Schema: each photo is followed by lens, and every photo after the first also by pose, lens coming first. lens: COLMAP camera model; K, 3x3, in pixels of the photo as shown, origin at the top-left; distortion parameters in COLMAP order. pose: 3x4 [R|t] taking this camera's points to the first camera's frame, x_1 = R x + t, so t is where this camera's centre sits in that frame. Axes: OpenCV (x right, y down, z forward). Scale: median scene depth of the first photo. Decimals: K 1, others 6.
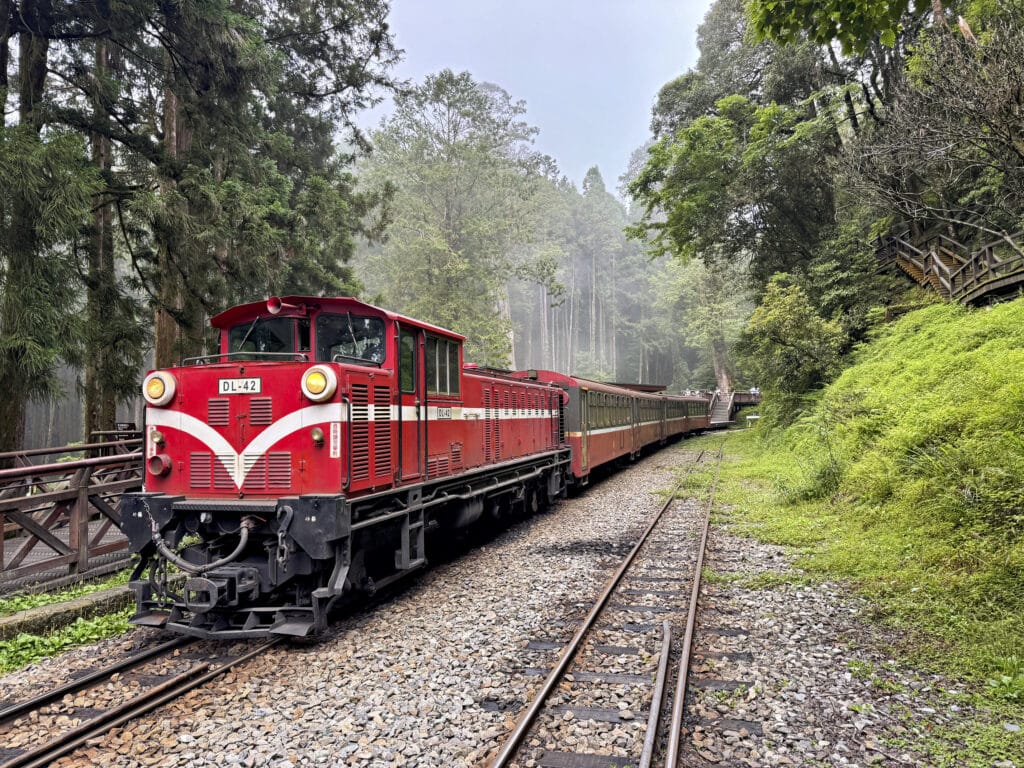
lens RADIAL K [[717.7, 0, 511.1], [0, 717.7, 386.3], [0, 0, 1]] dist [0.023543, -0.032347]
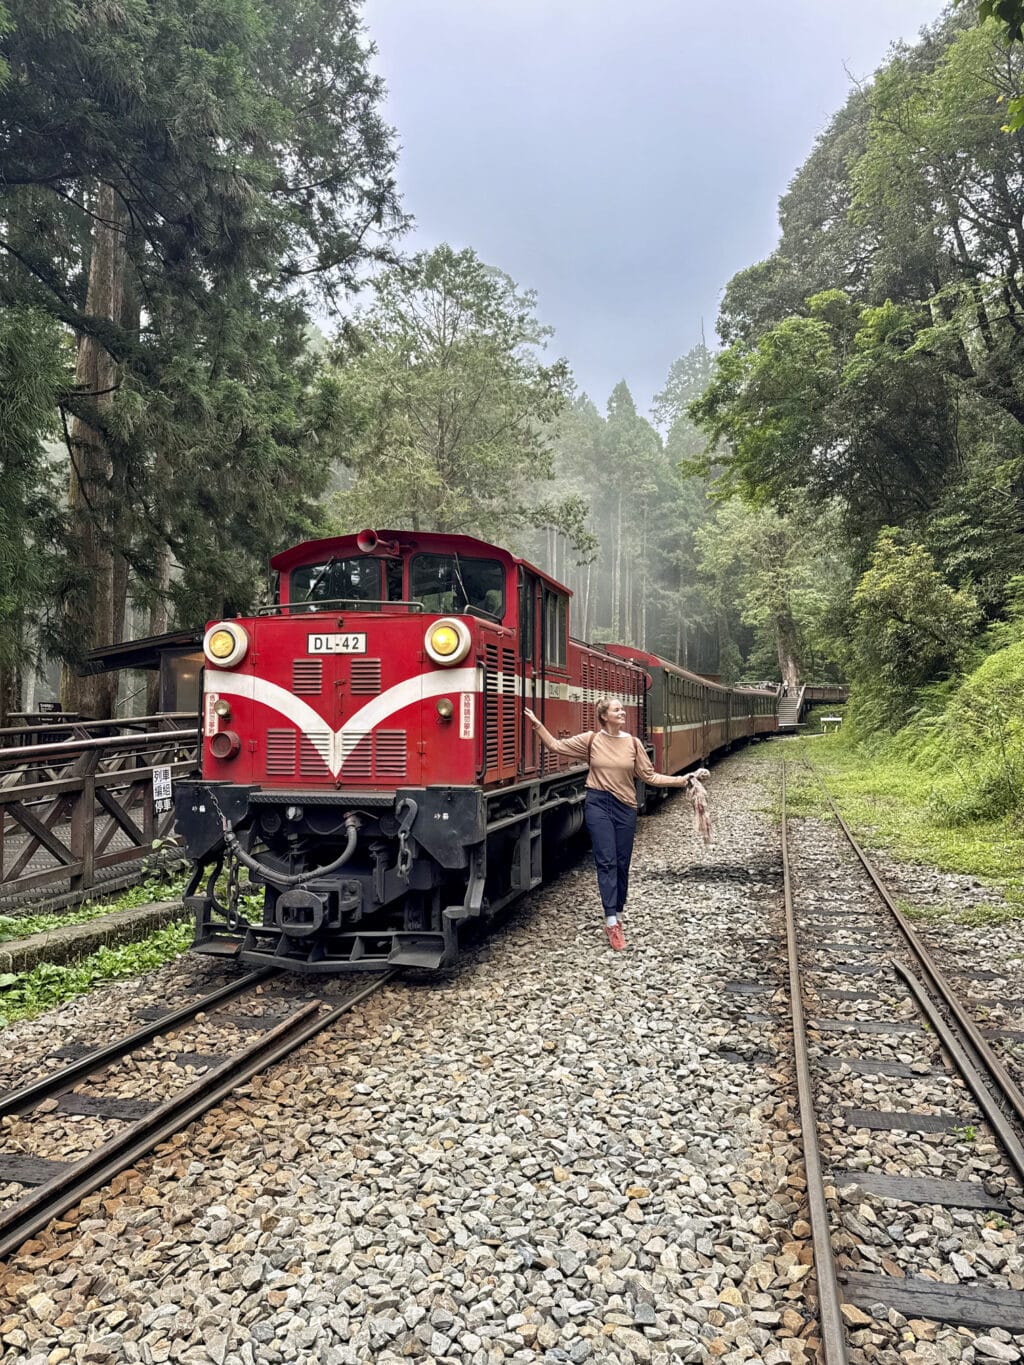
lens RADIAL K [[956.7, 0, 518.2], [0, 956.7, 675.6], [0, 0, 1]] dist [0.023543, -0.032347]
pose [[0.999612, 0.022615, 0.016258, -0.165891], [-0.022677, 0.999736, 0.003653, 0.021440], [-0.016171, -0.004020, 0.999861, -0.014613]]
